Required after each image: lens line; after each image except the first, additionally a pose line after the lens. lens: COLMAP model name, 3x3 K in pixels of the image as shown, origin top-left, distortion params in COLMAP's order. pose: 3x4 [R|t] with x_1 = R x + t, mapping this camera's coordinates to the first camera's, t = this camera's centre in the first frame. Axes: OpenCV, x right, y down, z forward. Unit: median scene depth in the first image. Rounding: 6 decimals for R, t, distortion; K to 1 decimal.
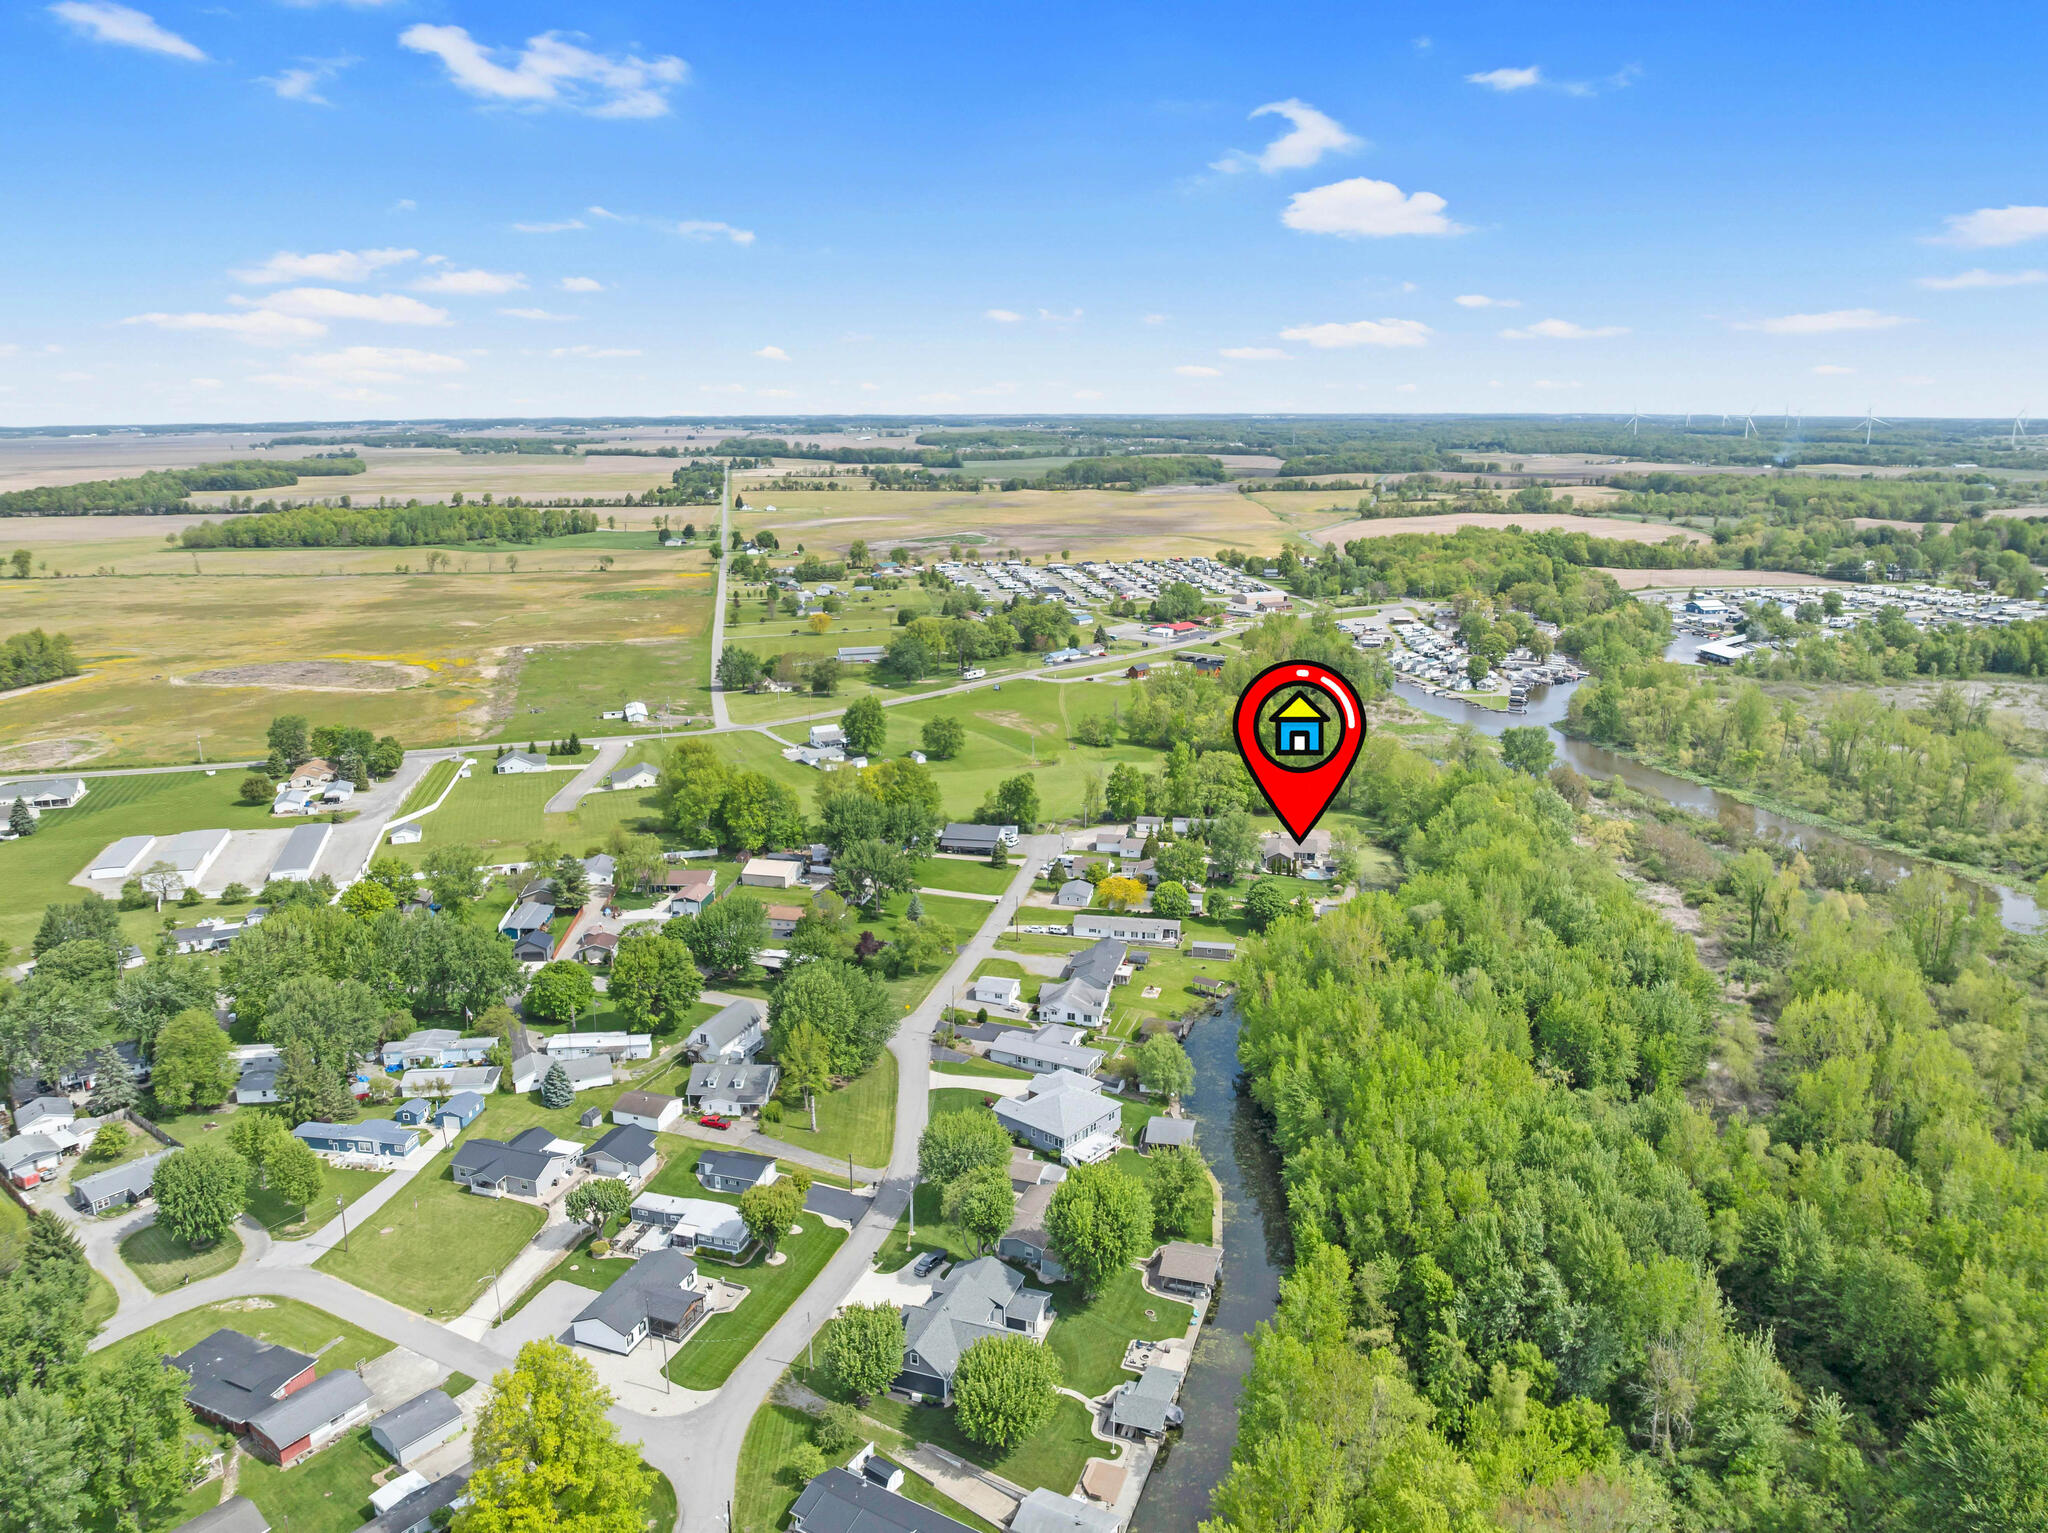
lens RADIAL K [[1436.4, 0, 1024.0], [0, 1436.4, 766.5], [0, 0, 1]] dist [-0.021397, -0.016090]
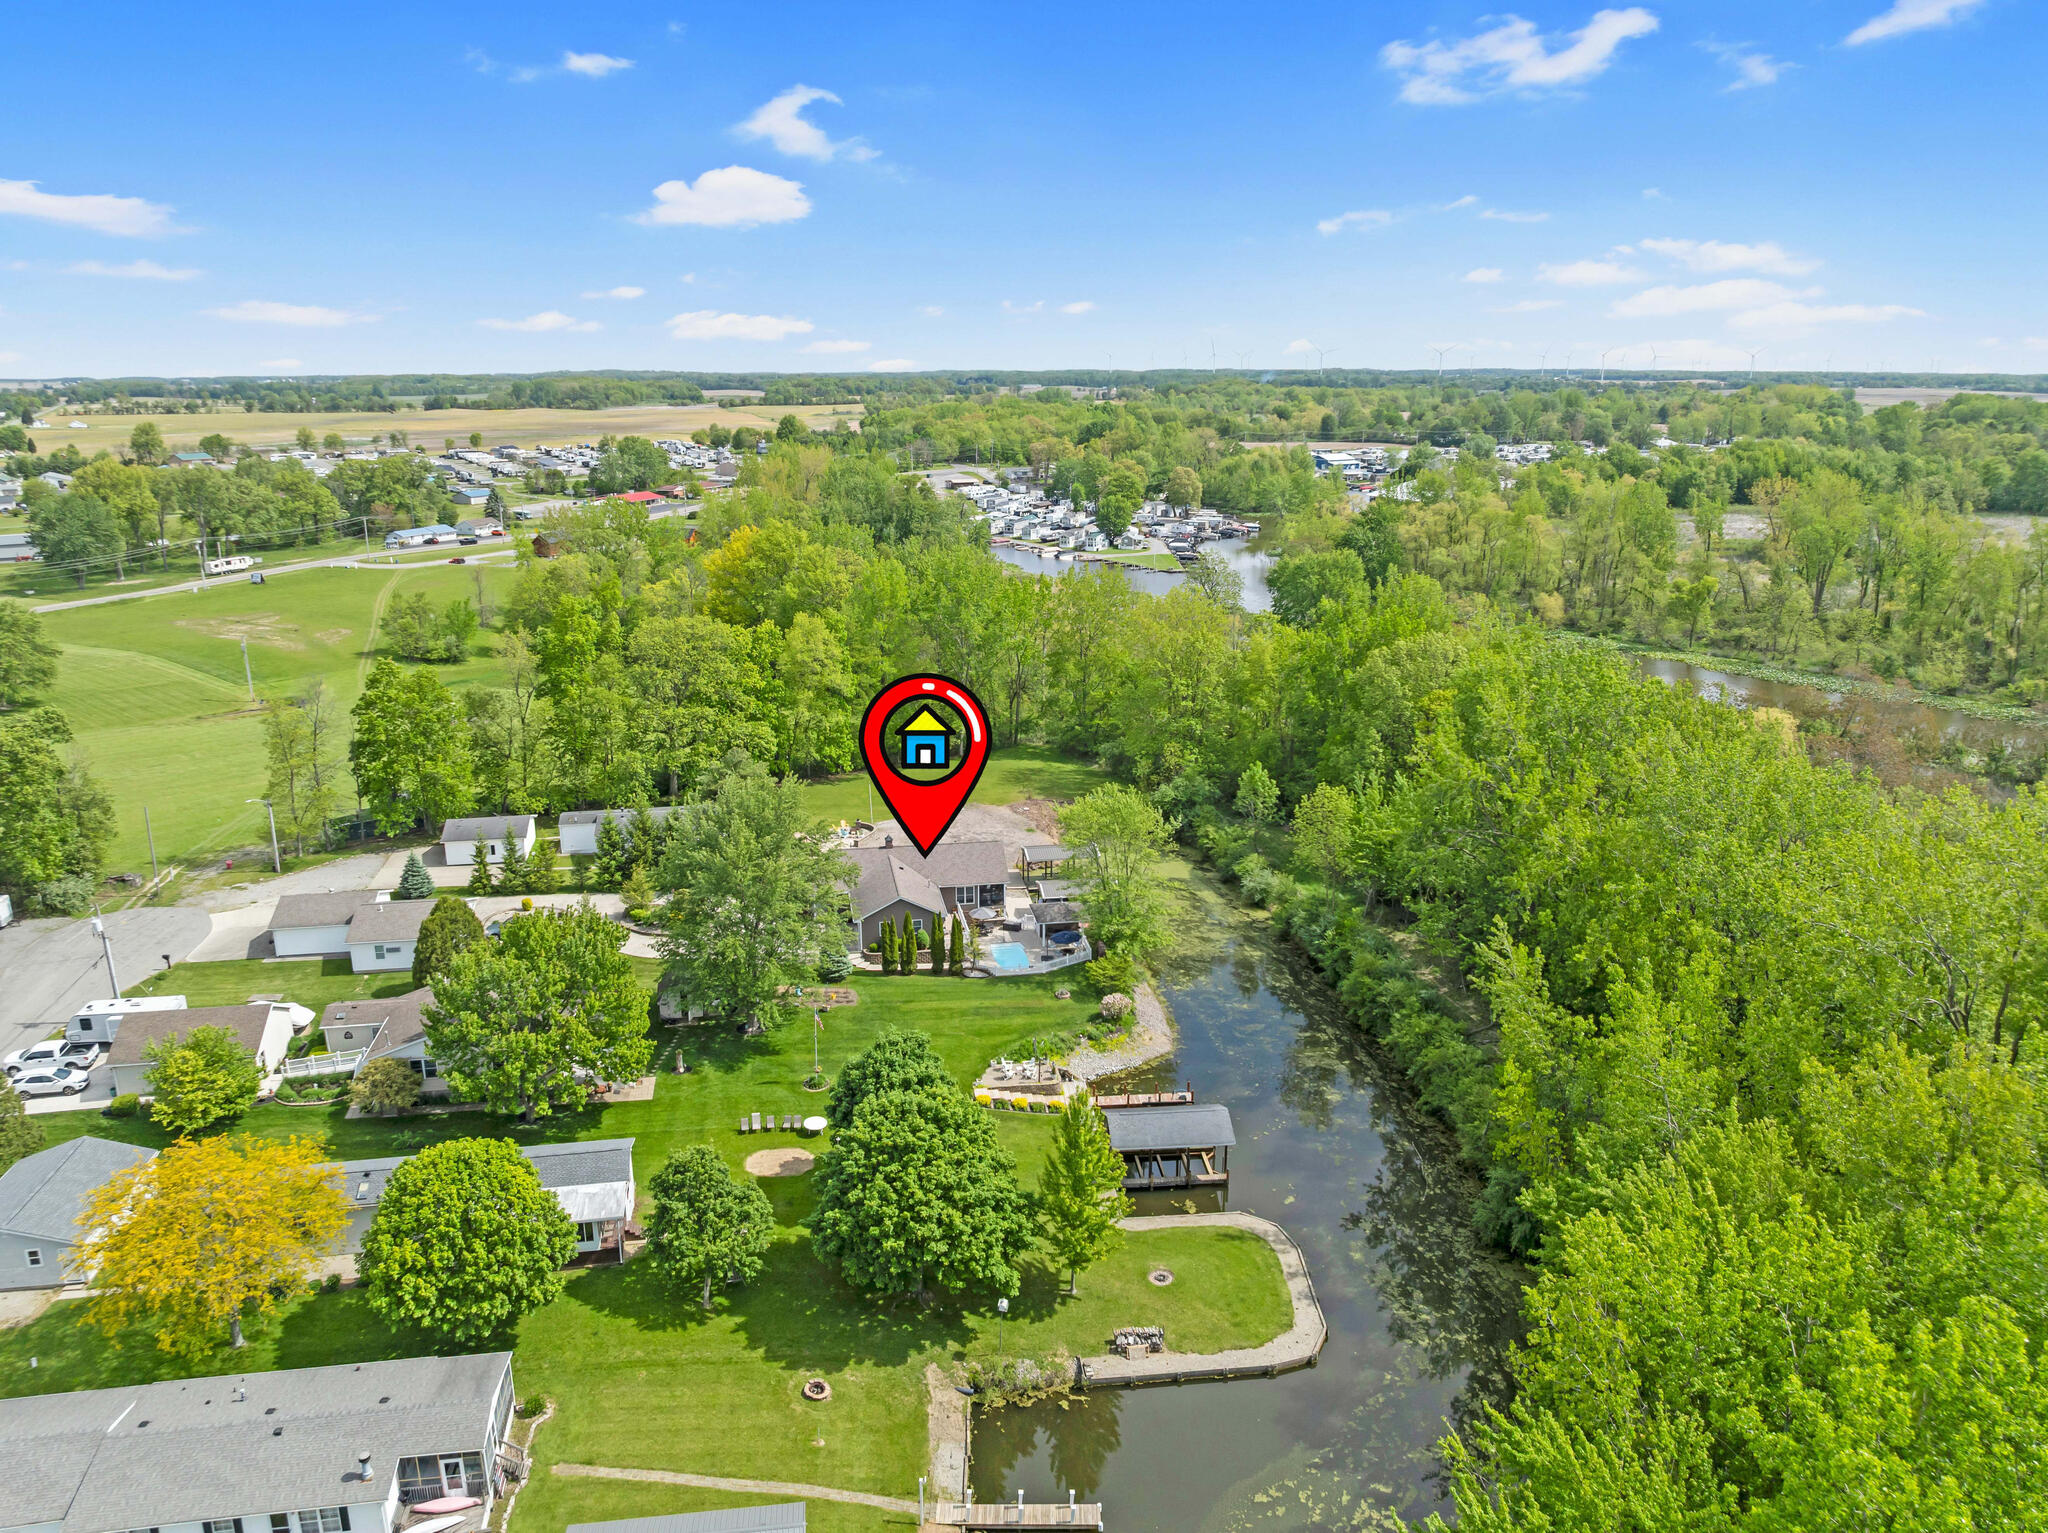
lens RADIAL K [[1436.4, 0, 1024.0], [0, 1436.4, 766.5], [0, 0, 1]] dist [-0.021397, -0.016090]
pose [[0.939993, -0.089206, 0.329326, 0.094736], [0.081044, 0.995968, 0.038459, 0.020297], [-0.331429, -0.009461, 0.943433, 0.636471]]
